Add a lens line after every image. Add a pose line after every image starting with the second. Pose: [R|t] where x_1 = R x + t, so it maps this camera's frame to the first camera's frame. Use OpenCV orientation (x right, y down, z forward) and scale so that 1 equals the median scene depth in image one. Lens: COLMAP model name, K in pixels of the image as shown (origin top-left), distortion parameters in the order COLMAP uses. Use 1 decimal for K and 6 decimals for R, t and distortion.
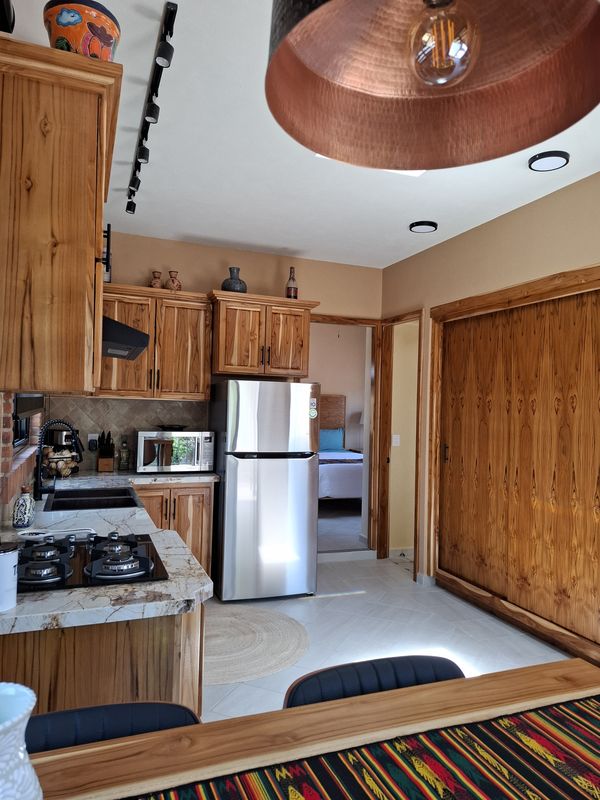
lens RADIAL K [[564.9, 0, 313.2], [0, 564.9, 399.1], [0, 0, 1]] dist [0.078493, -0.091909]
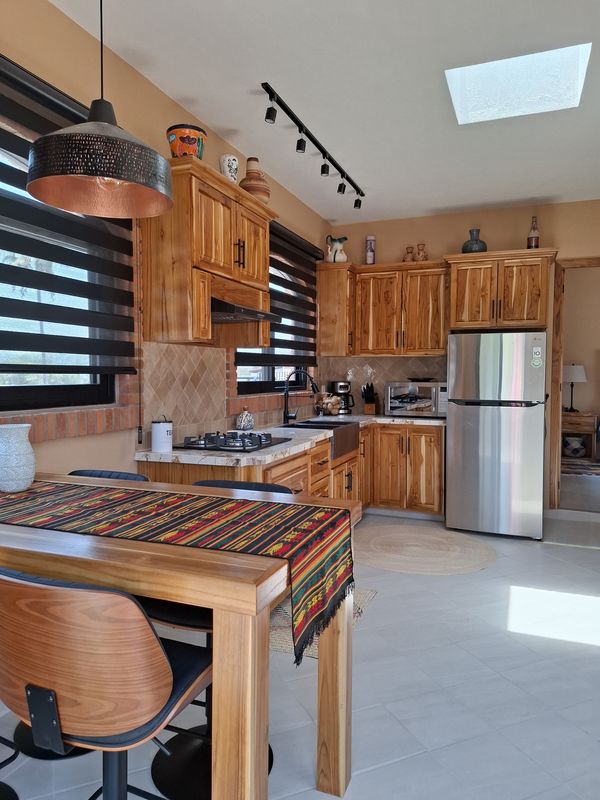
lens RADIAL K [[564.9, 0, 286.0], [0, 564.9, 399.0], [0, 0, 1]] dist [0.078493, -0.091909]
pose [[0.720652, 0.006120, -0.693270, 0.375227], [0.027281, 0.998936, 0.037177, 0.040205], [0.692760, -0.045704, 0.719719, -0.039686]]
